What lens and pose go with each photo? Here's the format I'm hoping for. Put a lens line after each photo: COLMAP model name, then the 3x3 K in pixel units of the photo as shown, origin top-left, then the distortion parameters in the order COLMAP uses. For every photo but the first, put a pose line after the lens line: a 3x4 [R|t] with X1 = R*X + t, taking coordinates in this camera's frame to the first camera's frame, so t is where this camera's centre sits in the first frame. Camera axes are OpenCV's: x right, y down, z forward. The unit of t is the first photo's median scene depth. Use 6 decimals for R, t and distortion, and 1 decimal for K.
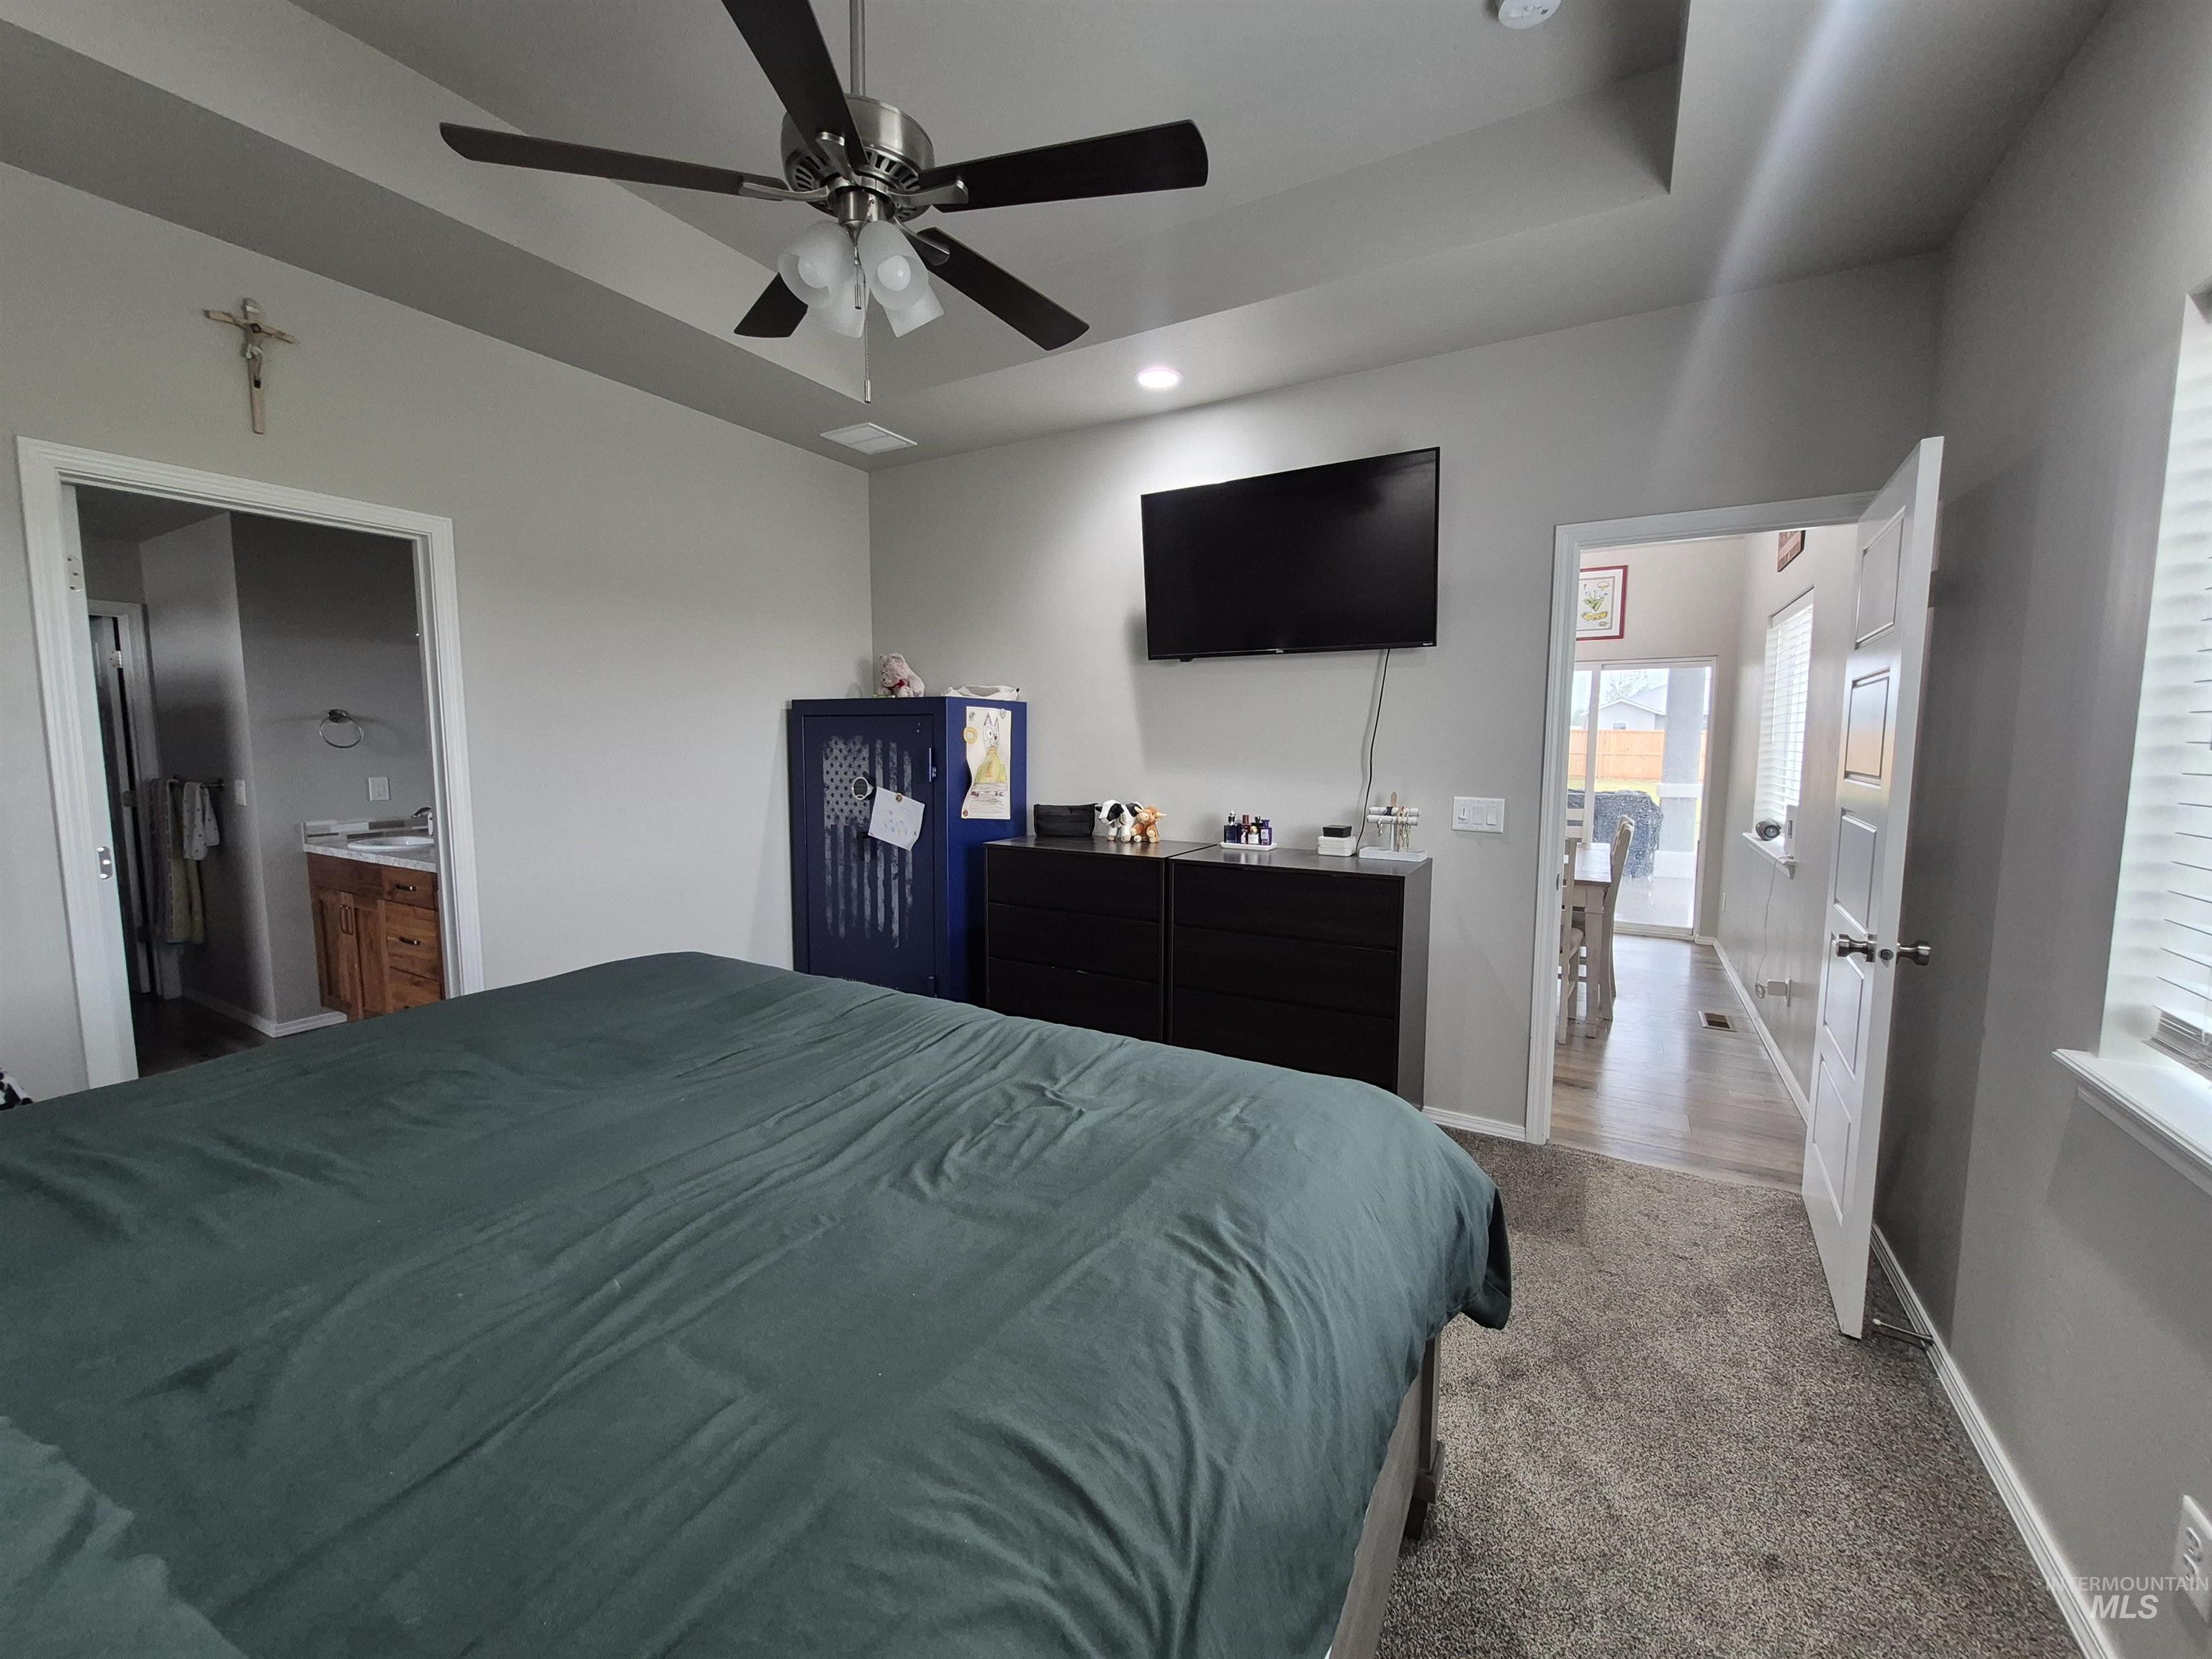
lens RADIAL K [[859.0, 0, 1118.5], [0, 859.0, 819.1], [0, 0, 1]] dist [-0.001190, -0.000221]
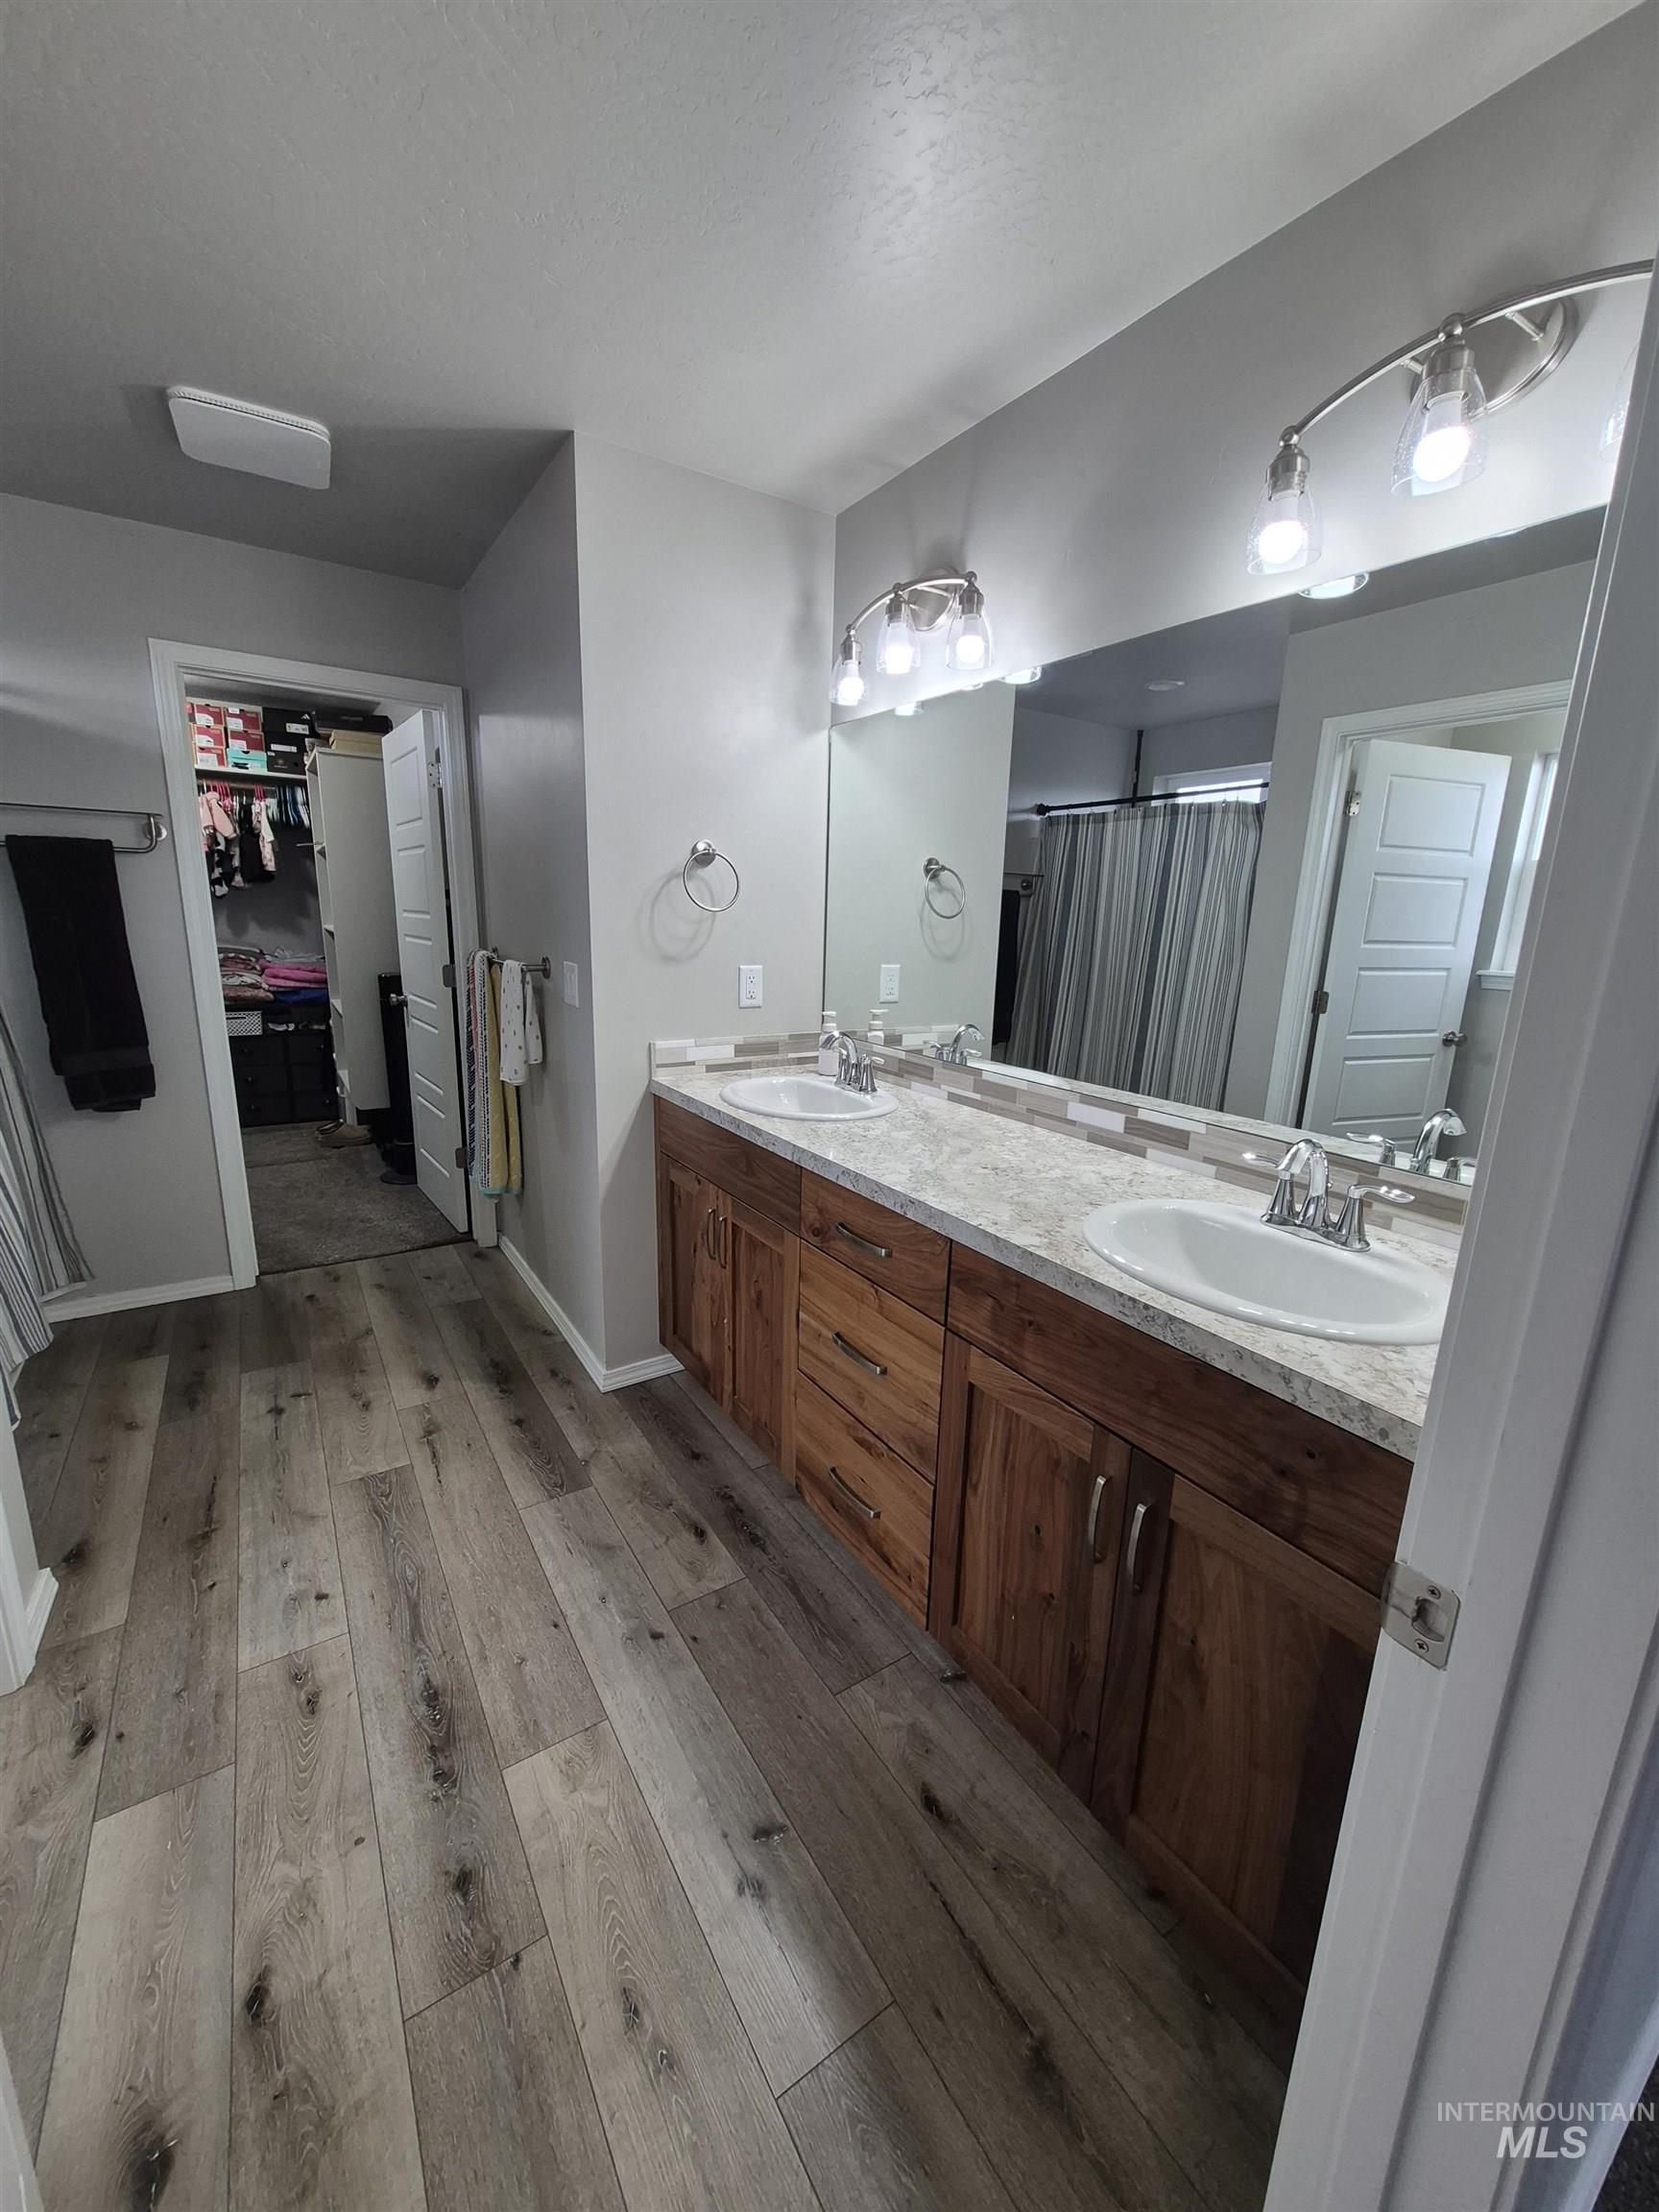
lens RADIAL K [[859.0, 0, 836.6], [0, 859.0, 1110.2], [0, 0, 1]] dist [-0.001190, -0.000221]
pose [[0.890909, 0.127703, -0.435860, -0.579494], [-0.069976, 0.986794, 0.146088, -0.042926], [0.448759, -0.099652, 0.888079, 0.536772]]
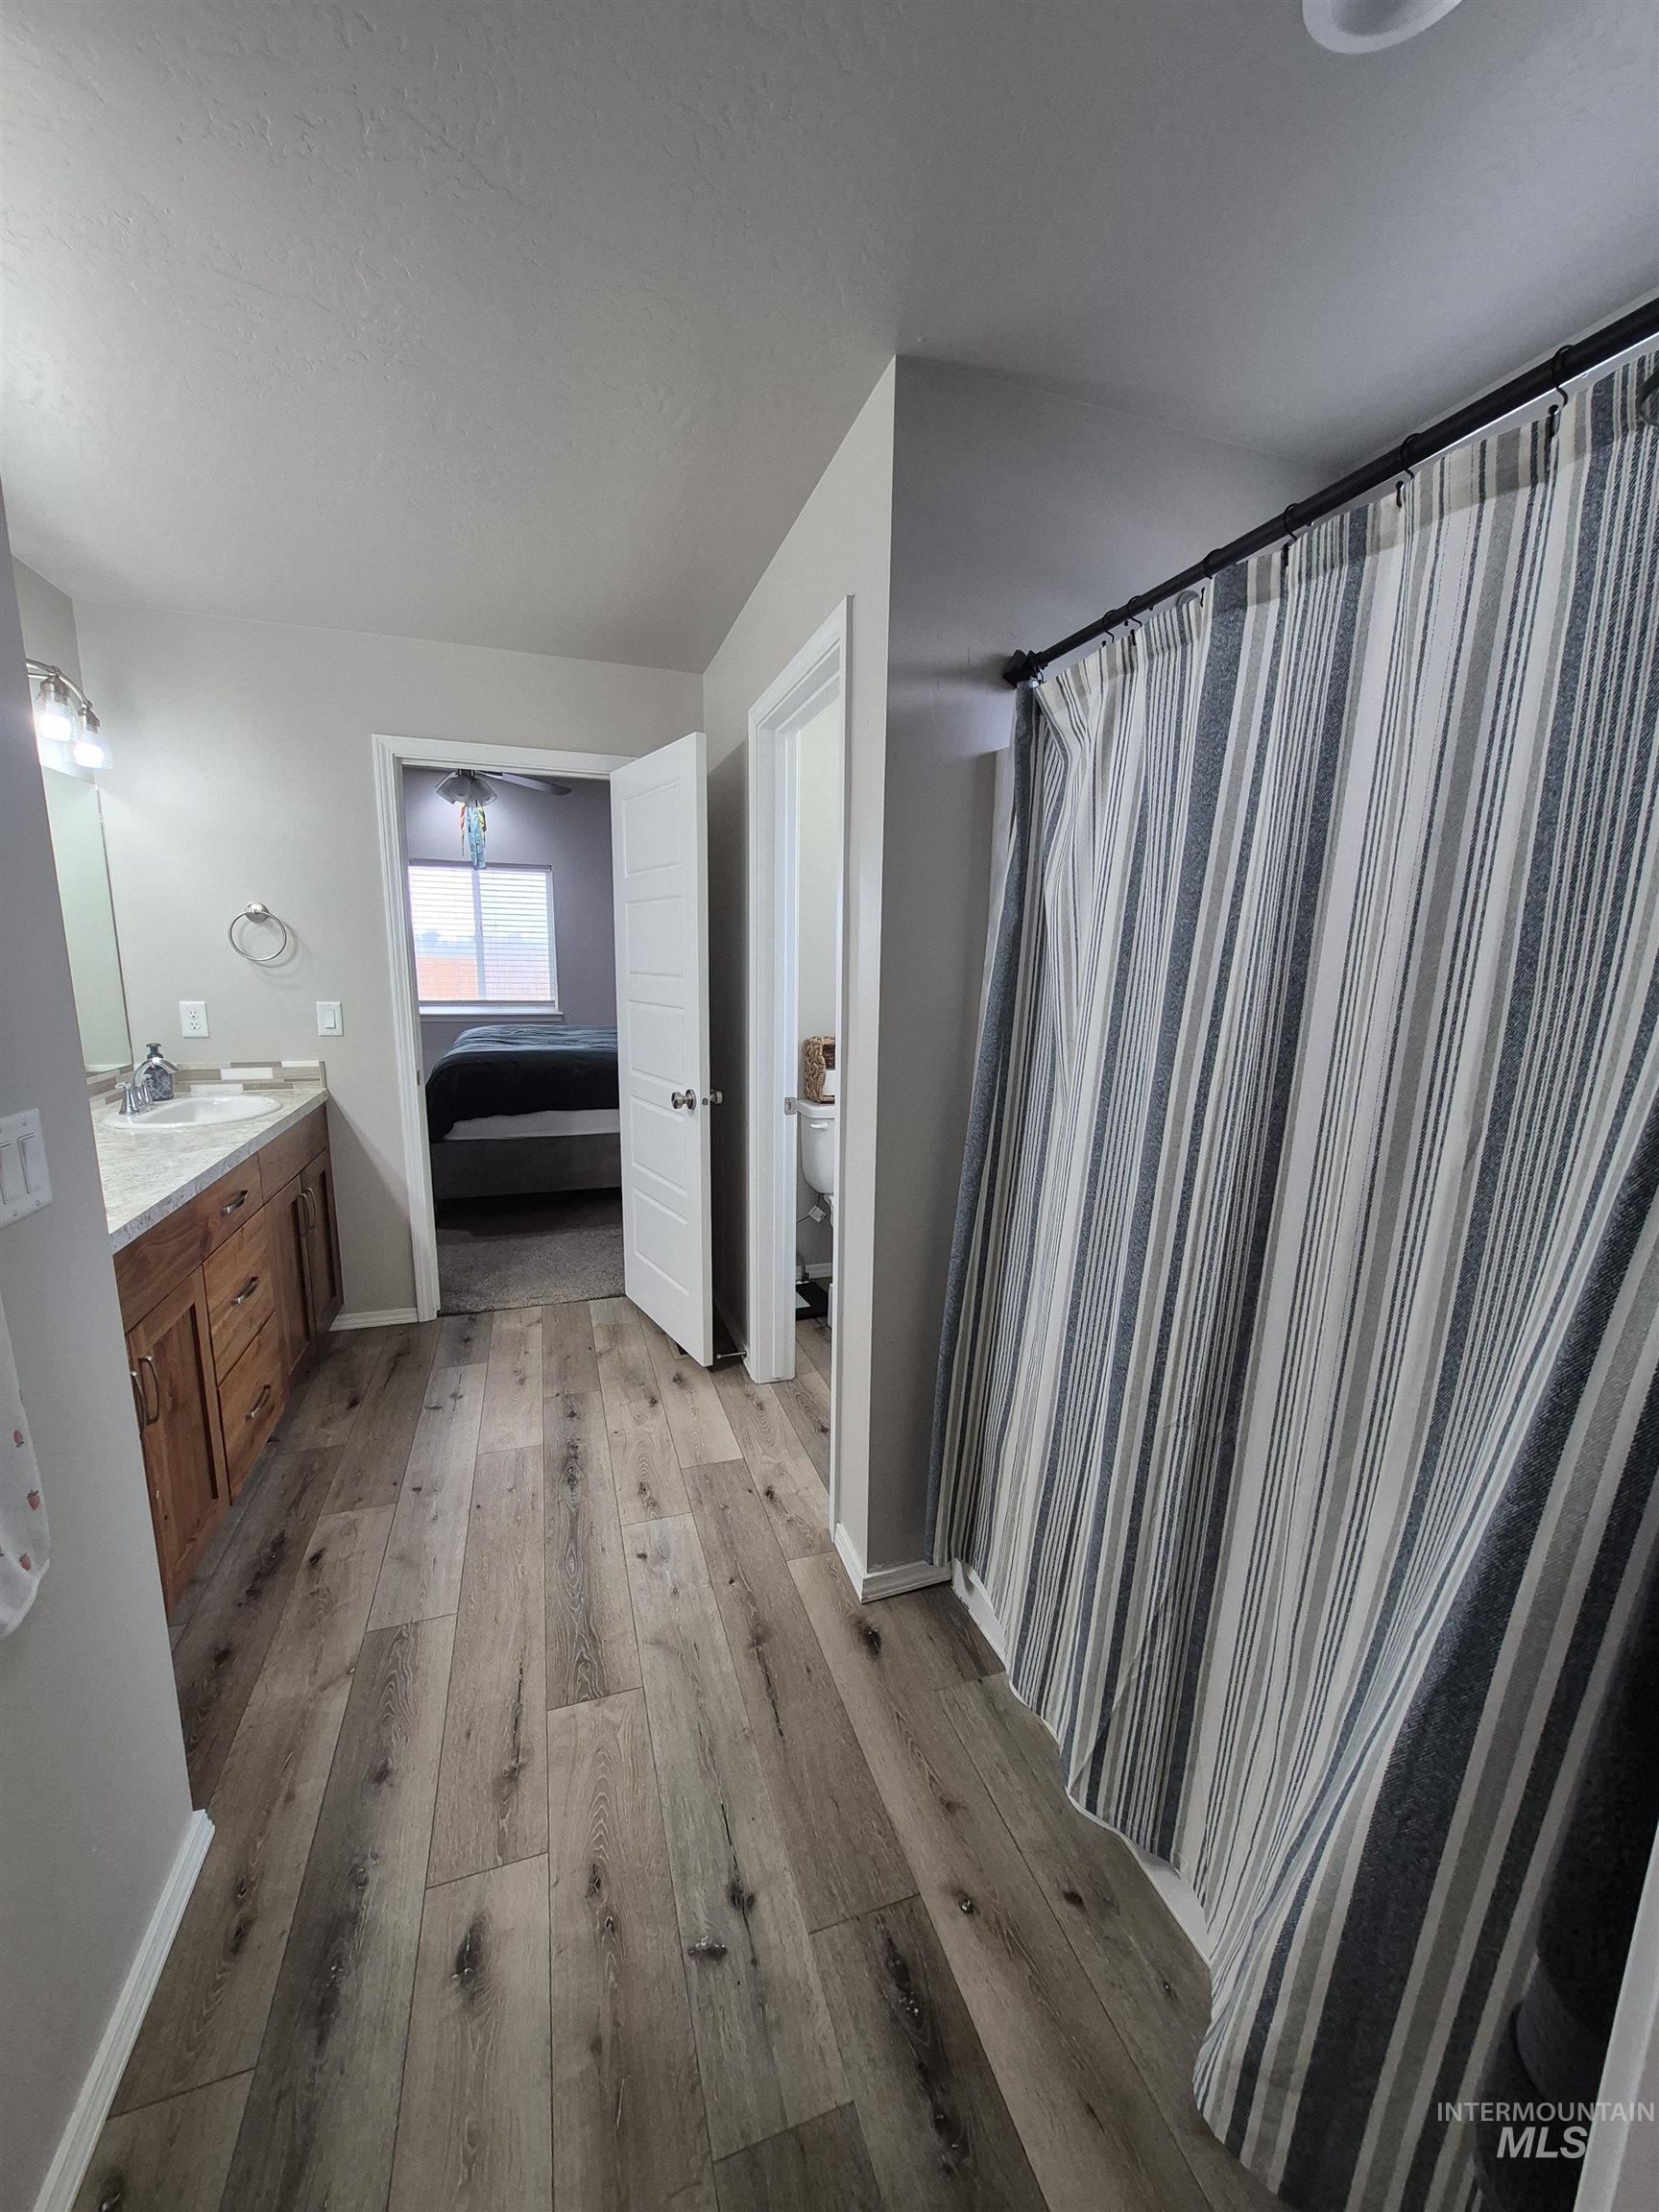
lens RADIAL K [[859.0, 0, 836.6], [0, 859.0, 1105.1], [0, 0, 1]] dist [-0.001190, -0.000221]
pose [[-0.746181, -0.126983, 0.653521, -1.506051], [0.042991, 0.970401, 0.237641, -0.104104], [-0.664354, 0.205419, -0.718635, 1.108758]]
